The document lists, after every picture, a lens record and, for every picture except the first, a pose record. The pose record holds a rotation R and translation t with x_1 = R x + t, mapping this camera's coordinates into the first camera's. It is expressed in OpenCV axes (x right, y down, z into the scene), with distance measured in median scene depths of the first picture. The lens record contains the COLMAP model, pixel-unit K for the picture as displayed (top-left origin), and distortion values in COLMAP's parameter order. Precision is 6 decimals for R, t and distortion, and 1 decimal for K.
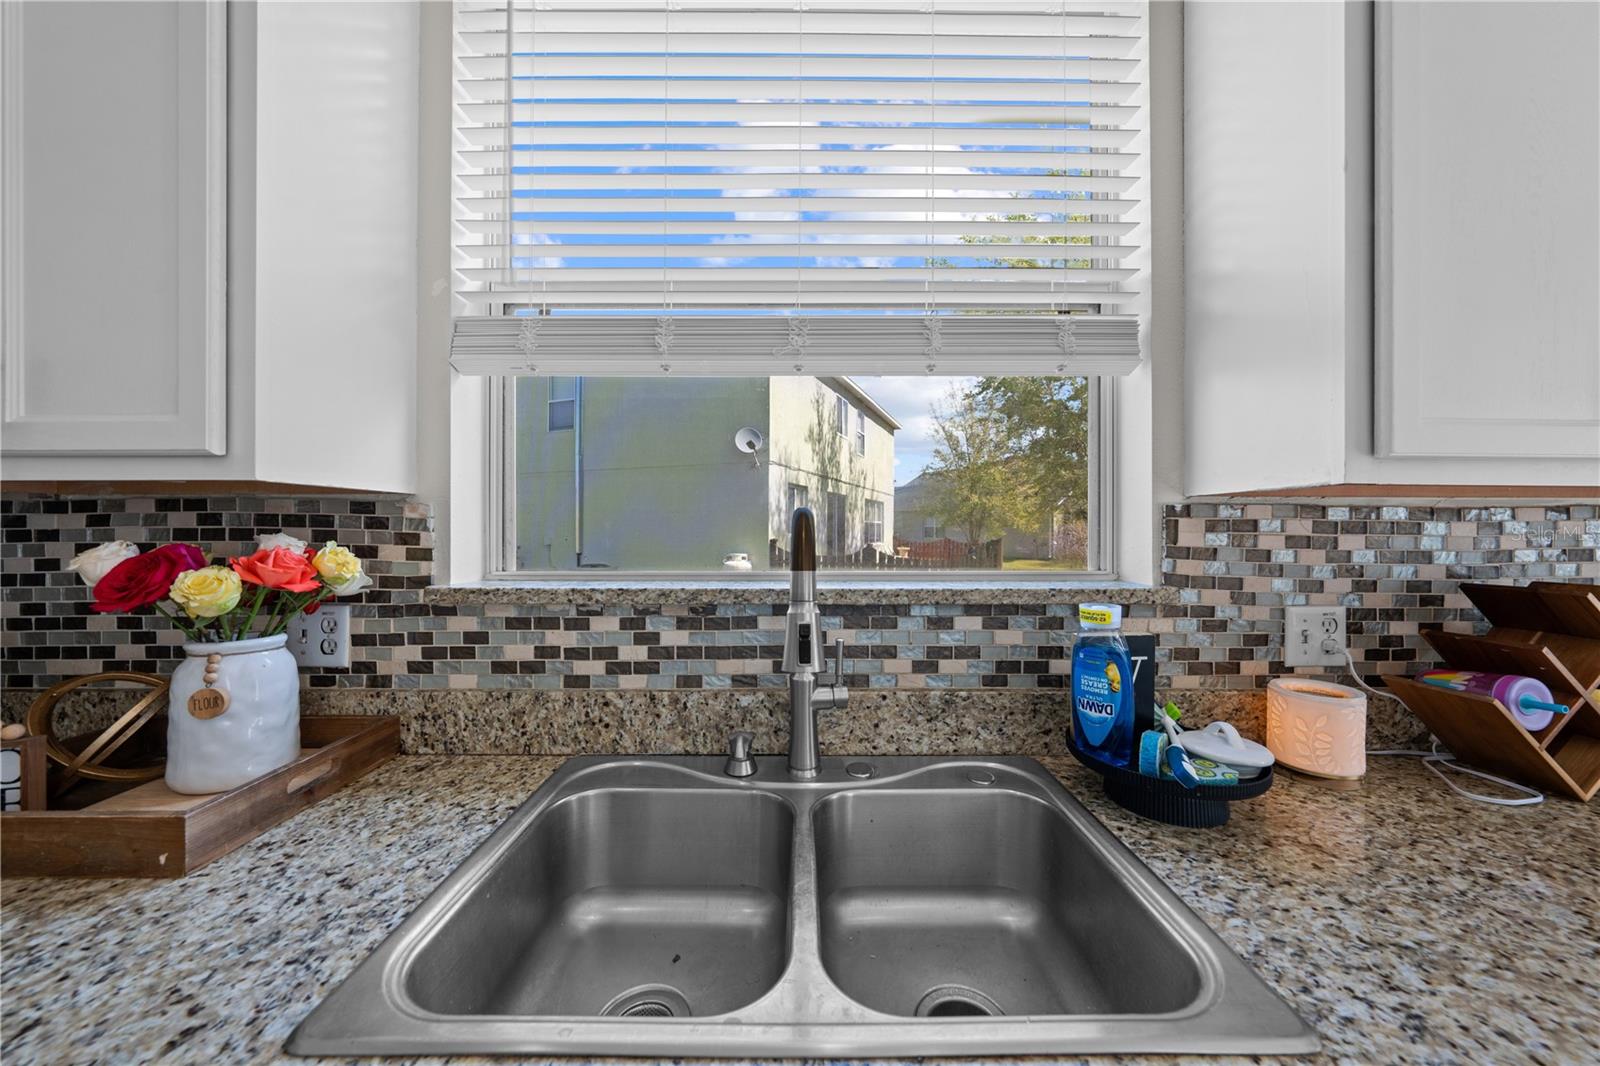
lens RADIAL K [[541.8, 0, 801.8], [0, 541.8, 531.4], [0, 0, 1]] dist [-0.003993, -0.000129]
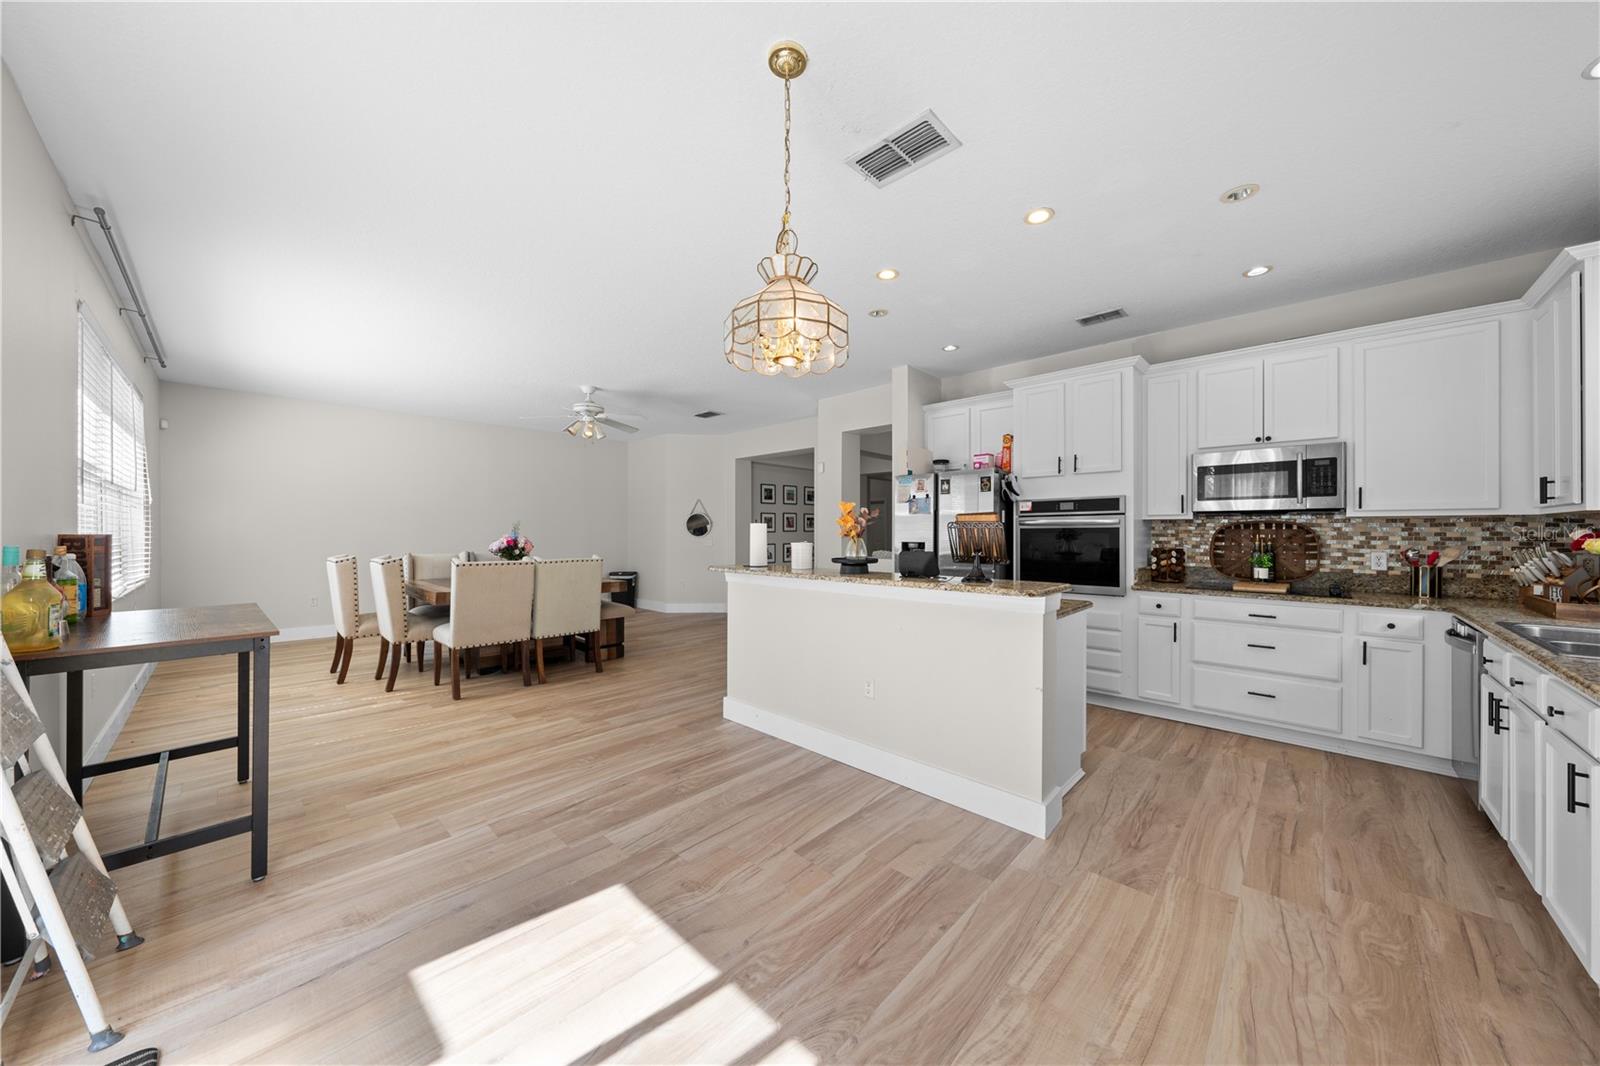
lens RADIAL K [[541.8, 0, 801.8], [0, 541.8, 531.4], [0, 0, 1]] dist [-0.003993, -0.000129]
pose [[-0.690913, -0.002028, -0.722935, 3.236465], [-0.002778, 0.999996, -0.000151, 0.030387], [0.722933, 0.001904, -0.690916, -0.126046]]
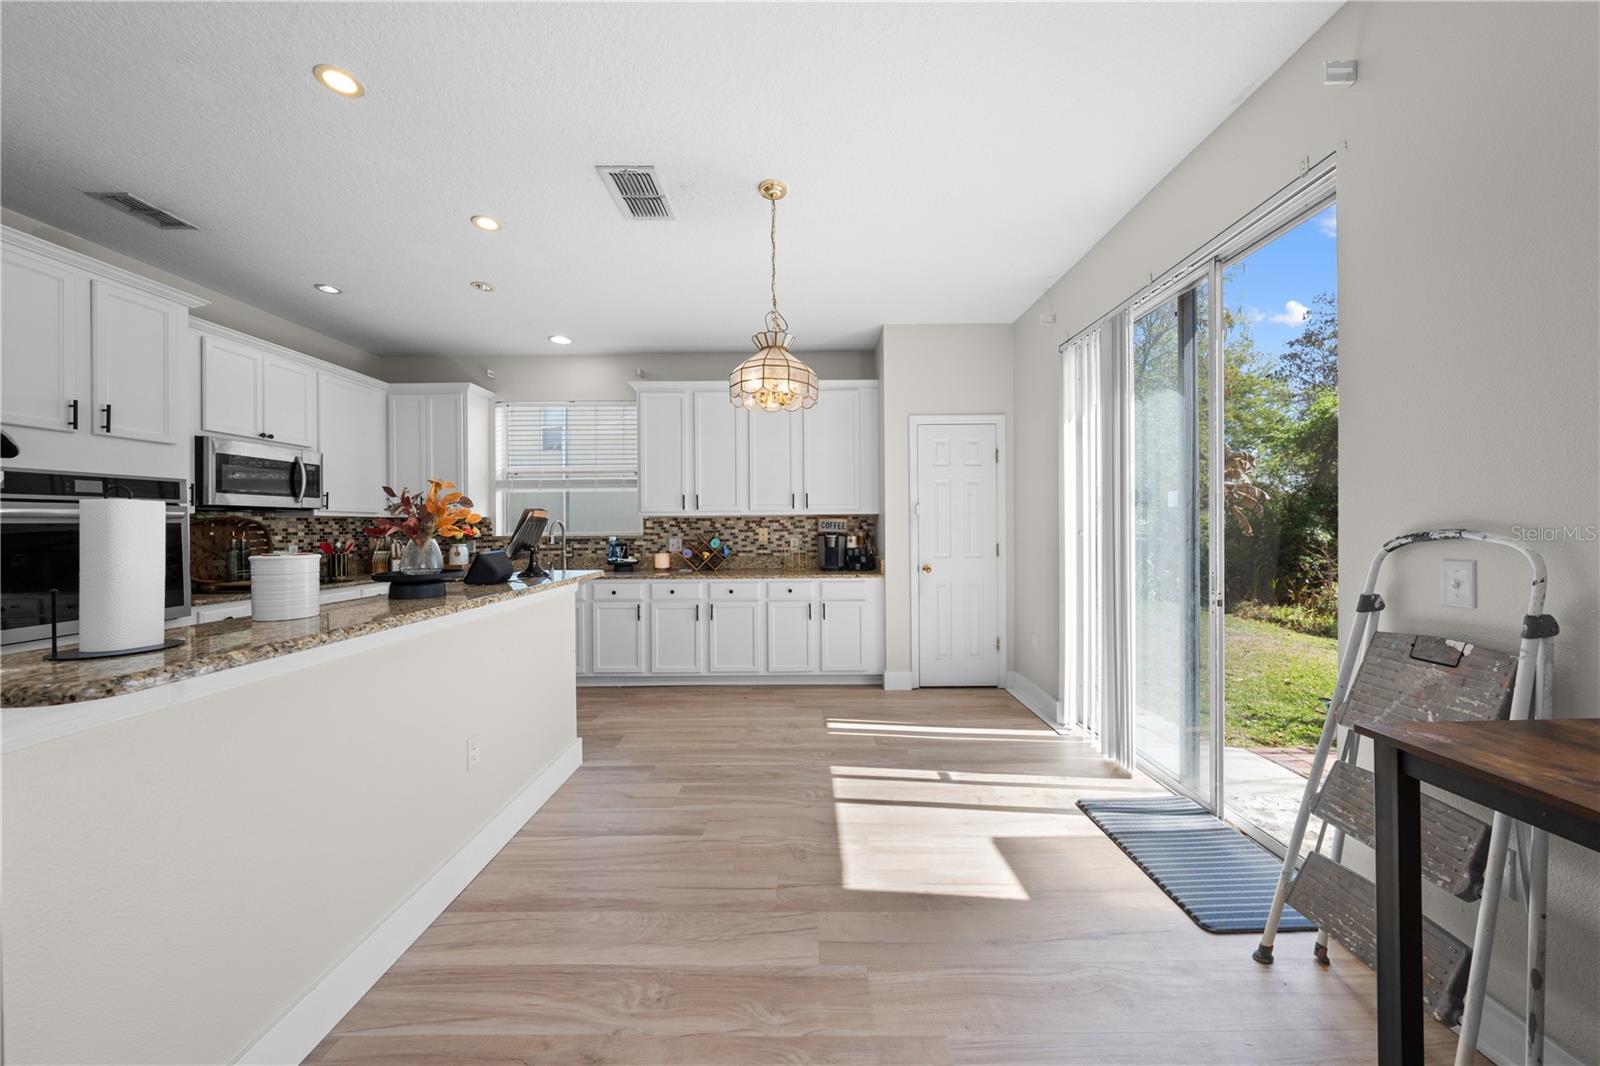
lens RADIAL K [[542.8, 0, 803.0], [0, 542.8, 526.7], [0, 0, 1]] dist [-0.001335, -0.000053]
pose [[0.999946, -0.007429, -0.007210, 2.143927], [0.007427, 0.999972, -0.000216, 0.038544], [0.007212, 0.000162, 0.999974, -3.856808]]
